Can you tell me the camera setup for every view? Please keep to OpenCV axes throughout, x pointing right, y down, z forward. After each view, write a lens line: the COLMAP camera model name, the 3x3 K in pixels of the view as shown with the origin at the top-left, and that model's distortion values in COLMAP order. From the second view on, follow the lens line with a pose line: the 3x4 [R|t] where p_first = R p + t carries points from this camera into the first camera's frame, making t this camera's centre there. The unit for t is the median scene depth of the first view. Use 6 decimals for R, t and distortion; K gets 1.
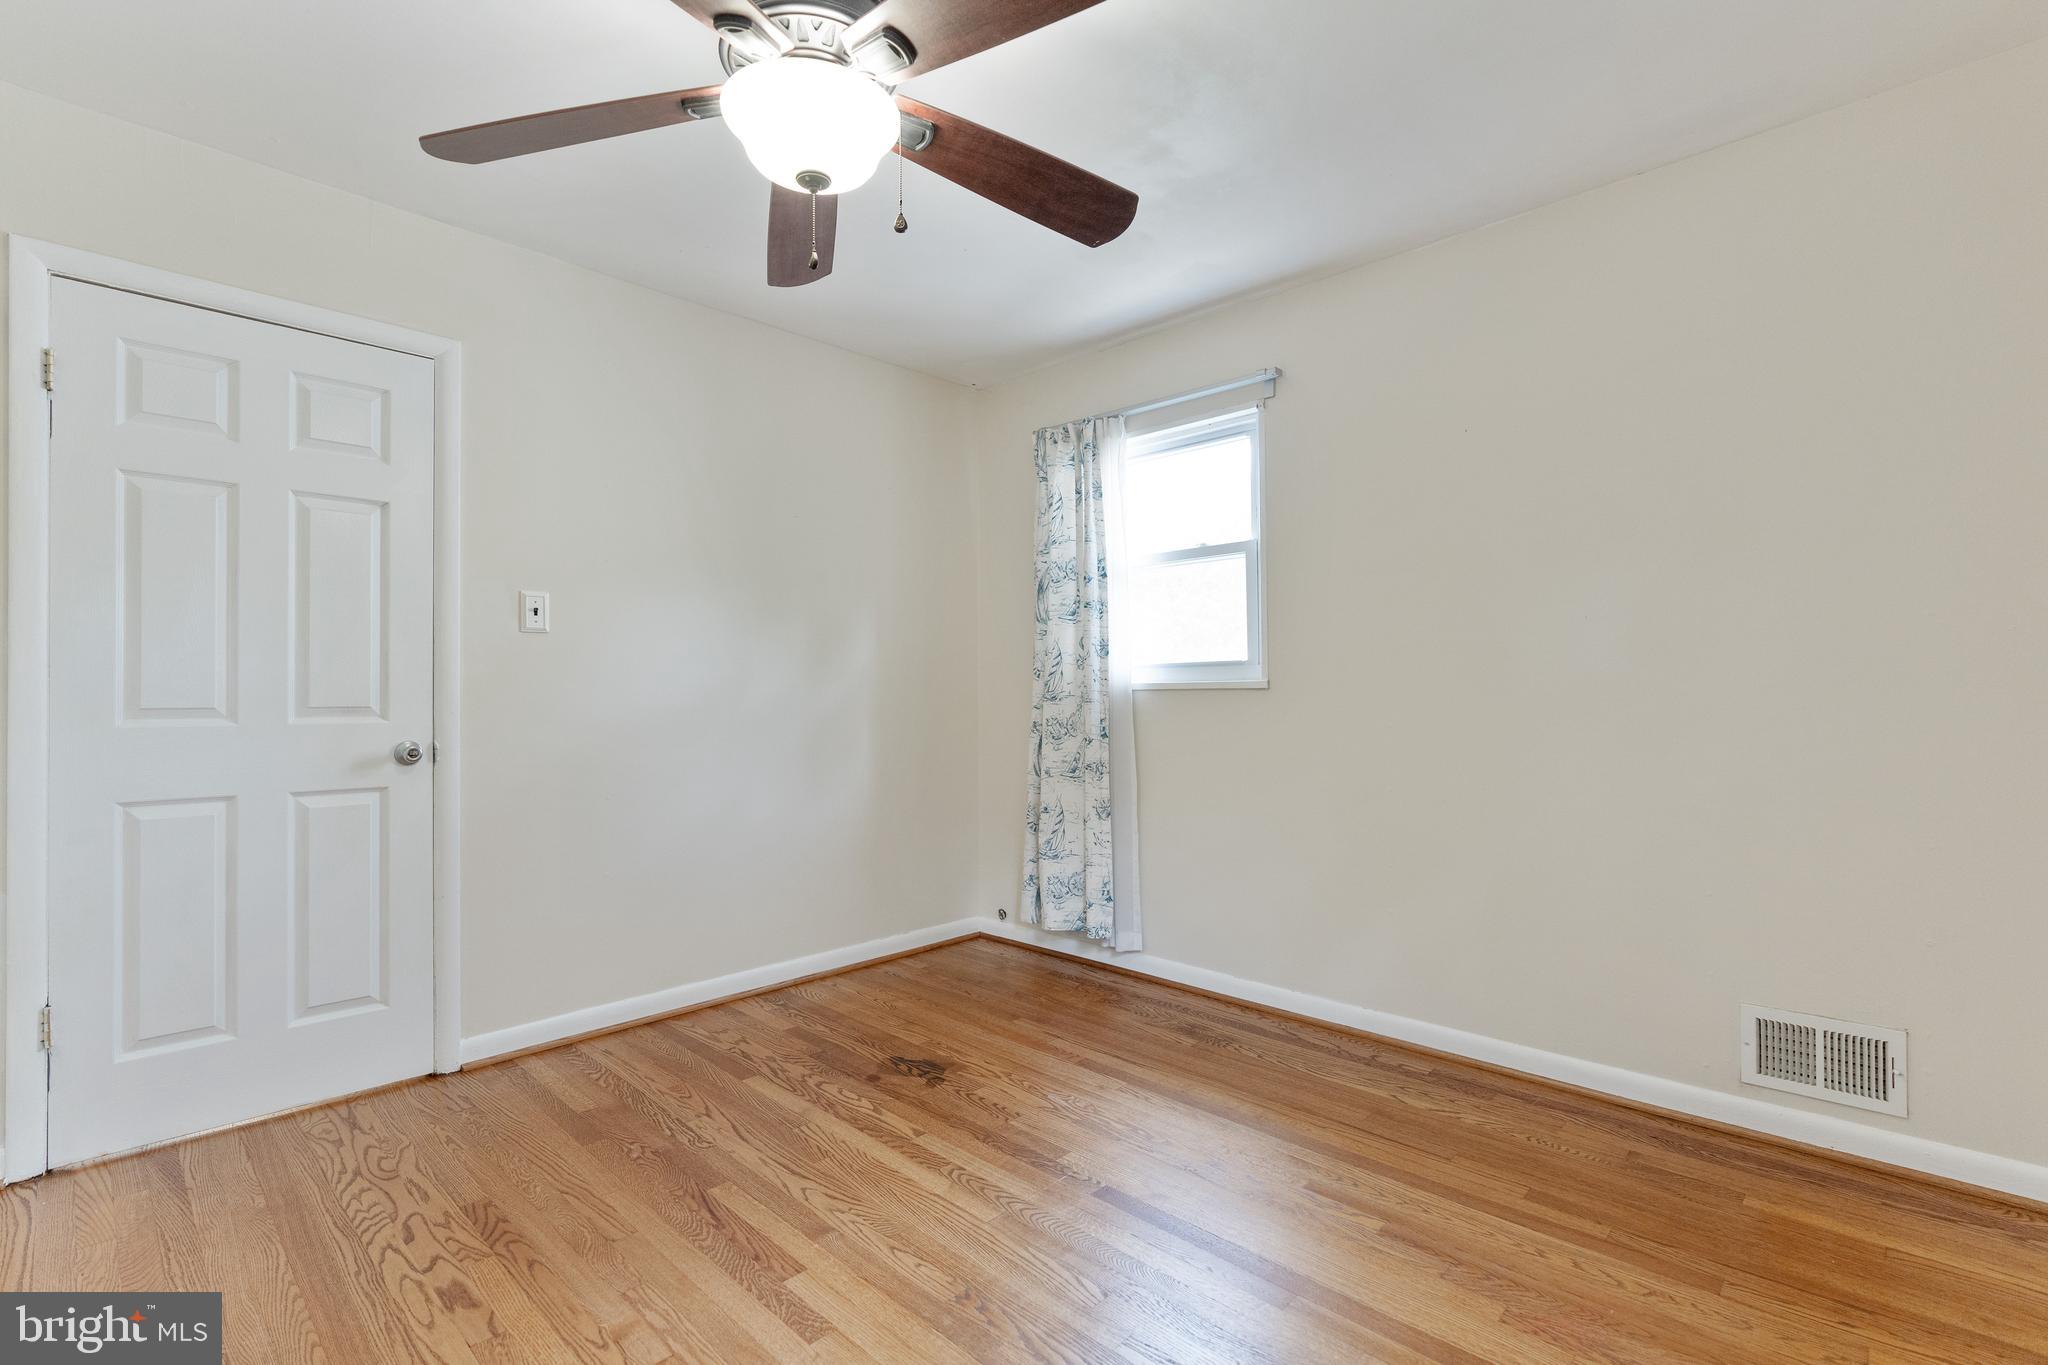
lens RADIAL K [[936.3, 0, 1019.8], [0, 936.3, 687.2], [0, 0, 1]] dist [-0.007591, 0.002923]
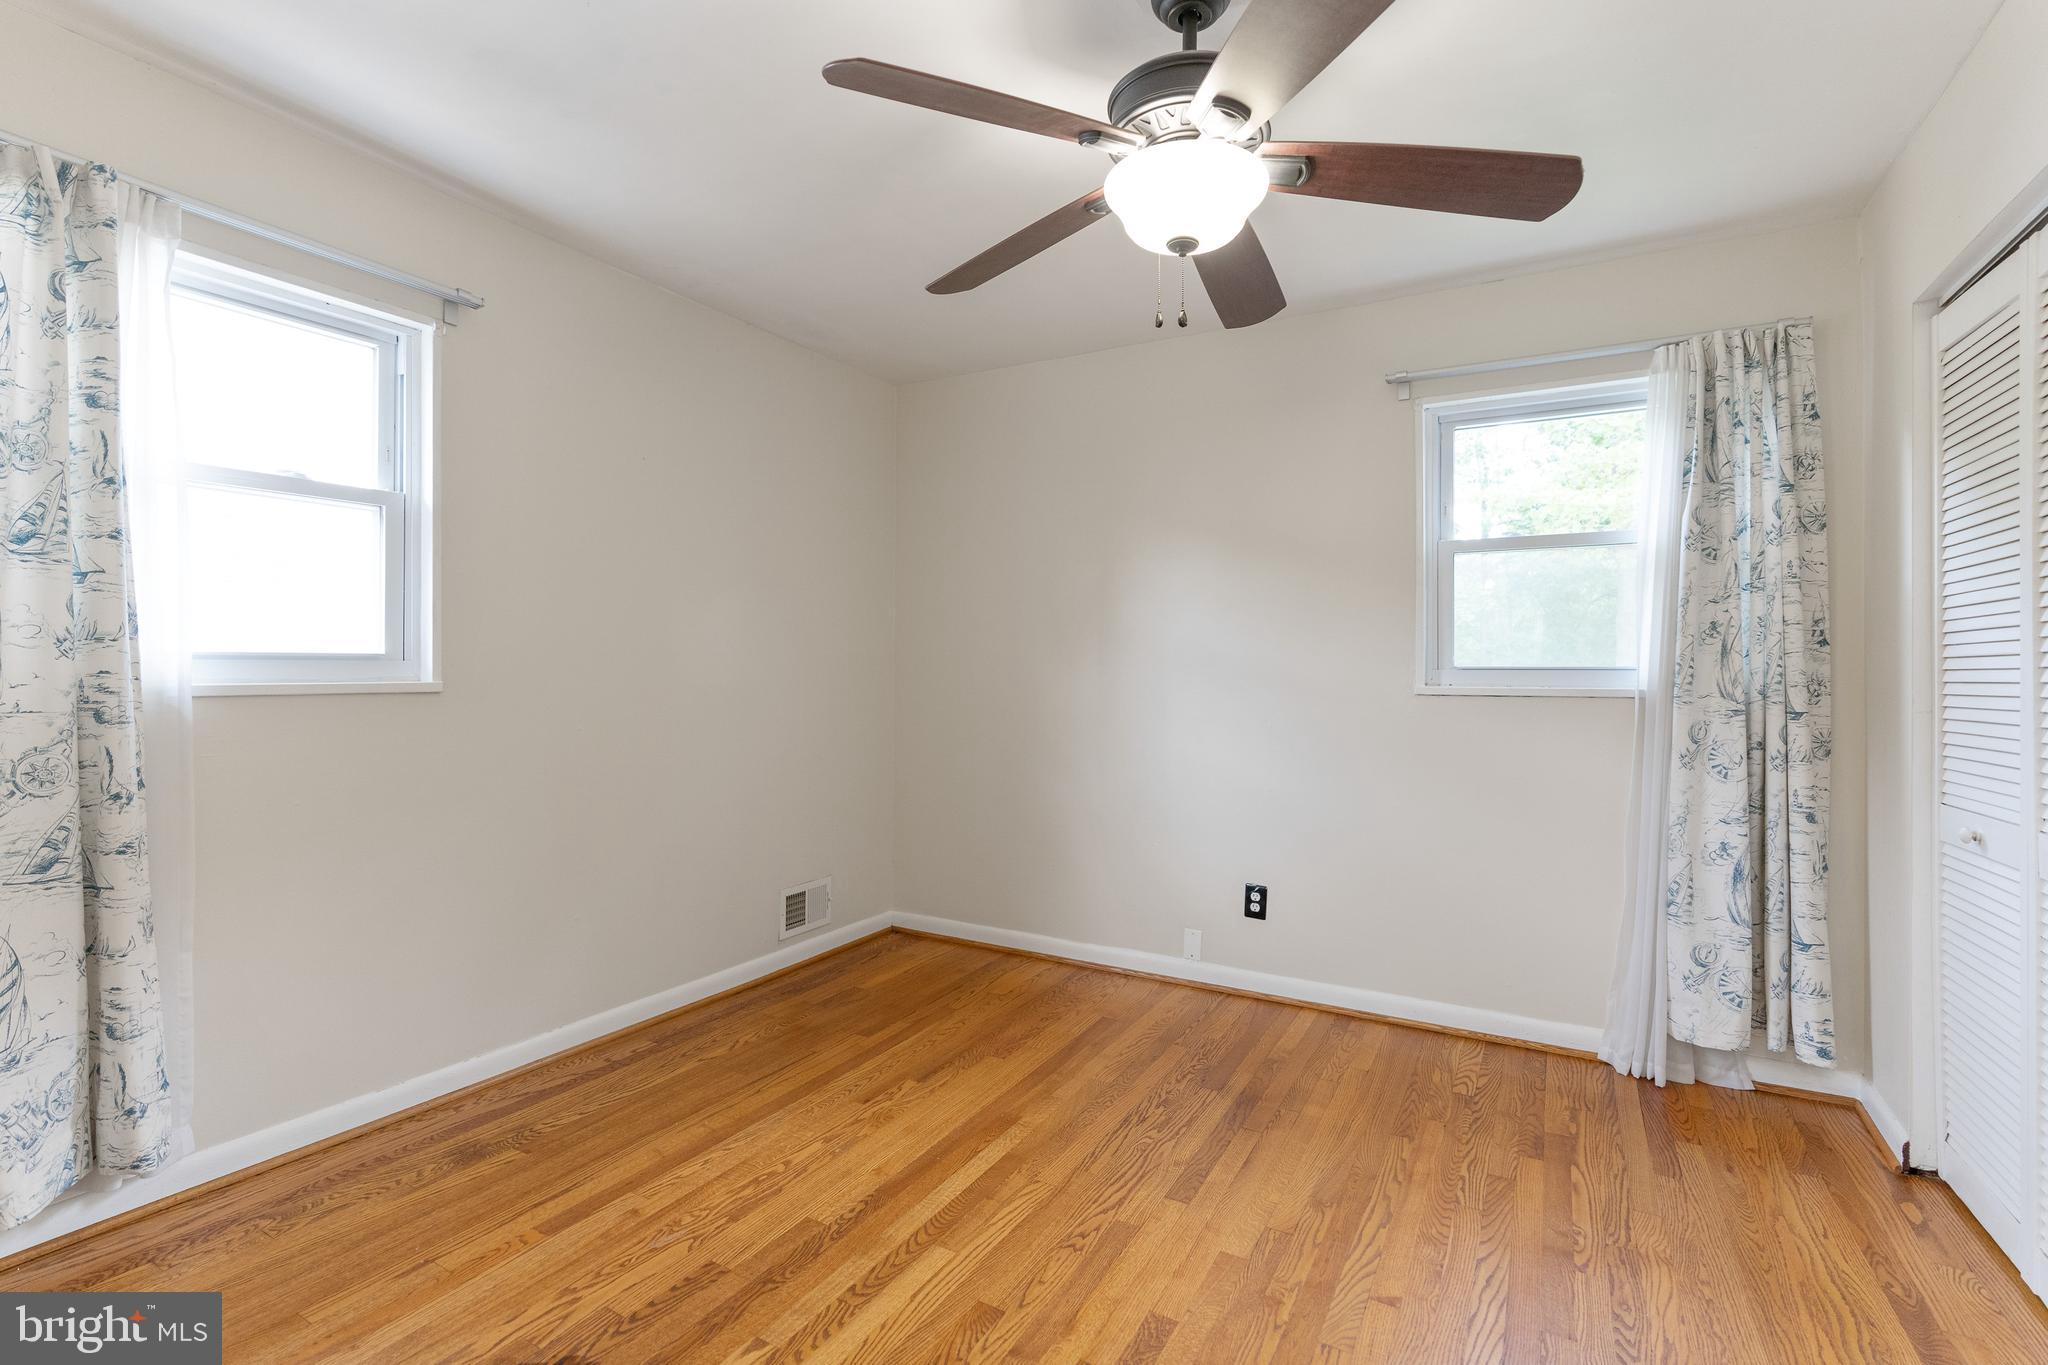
lens RADIAL K [[936.3, 0, 1017.4], [0, 936.3, 675.3], [0, 0, 1]] dist [-0.007591, 0.002923]
pose [[-0.239981, -0.004494, 0.970767, -0.749005], [-0.013340, 0.999910, 0.001331, -0.025554], [-0.970686, -0.012631, -0.240019, 0.886943]]
